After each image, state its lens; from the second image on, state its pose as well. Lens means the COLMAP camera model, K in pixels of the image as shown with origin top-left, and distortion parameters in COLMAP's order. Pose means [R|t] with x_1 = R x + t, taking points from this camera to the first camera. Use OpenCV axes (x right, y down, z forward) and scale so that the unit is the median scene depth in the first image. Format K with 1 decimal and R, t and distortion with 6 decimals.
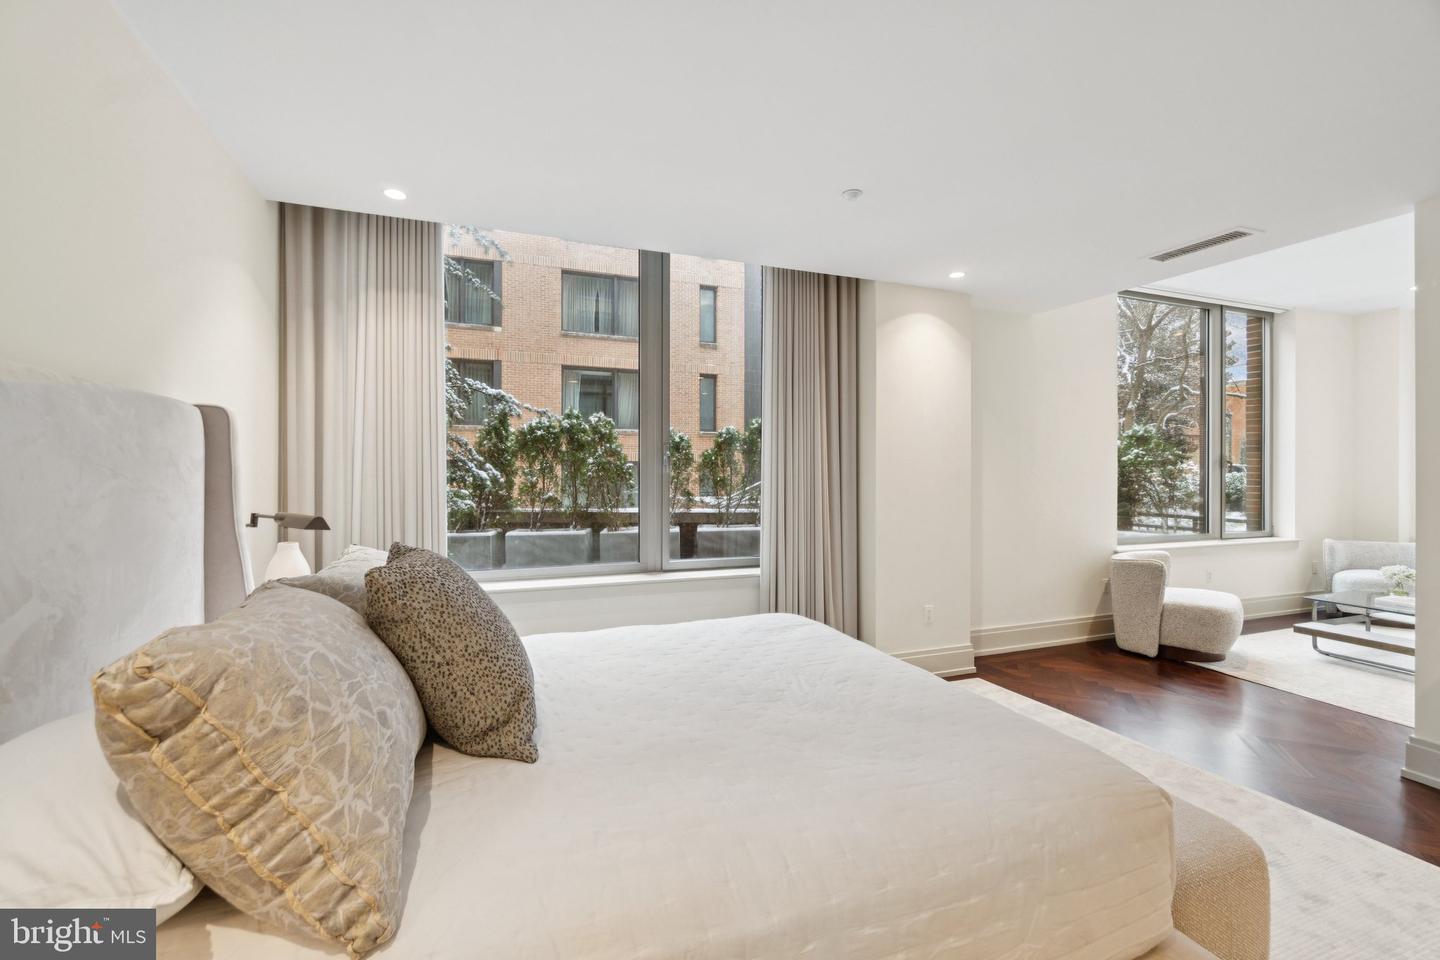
lens RADIAL K [[623.6, 0, 731.3], [0, 623.6, 475.2], [0, 0, 1]] dist [-0.003432, 0.000635]
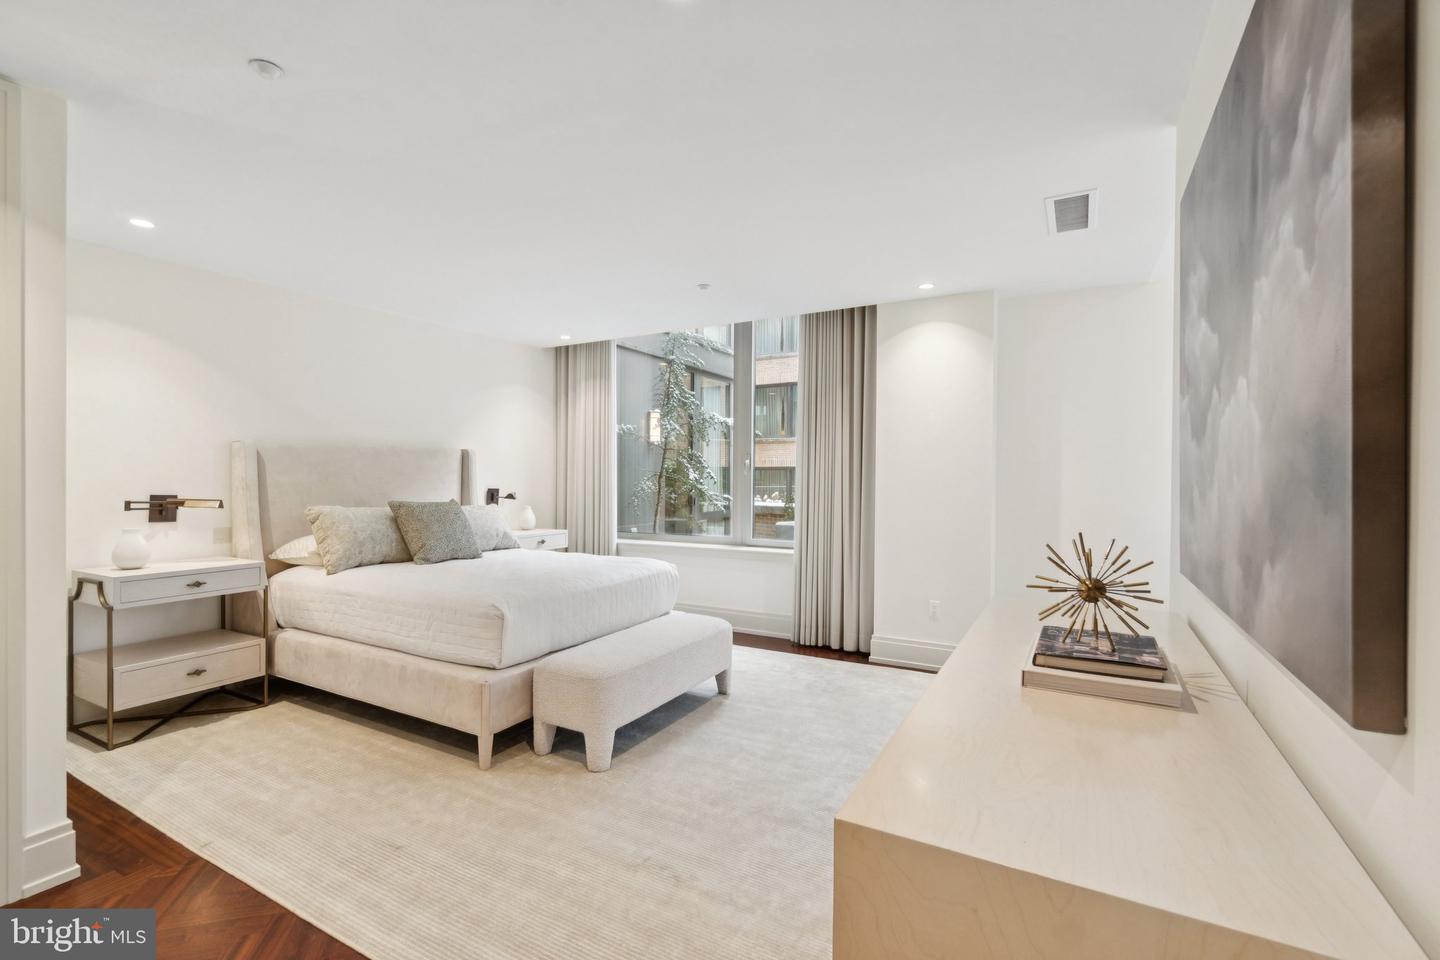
lens RADIAL K [[623.6, 0, 718.9], [0, 623.6, 480.8], [0, 0, 1]] dist [-0.003432, 0.000635]
pose [[0.643278, 0.005045, -0.765616, 0.930482], [-0.004827, 0.999985, 0.002533, 0.006126], [0.765618, 0.002066, 0.643293, 0.047346]]
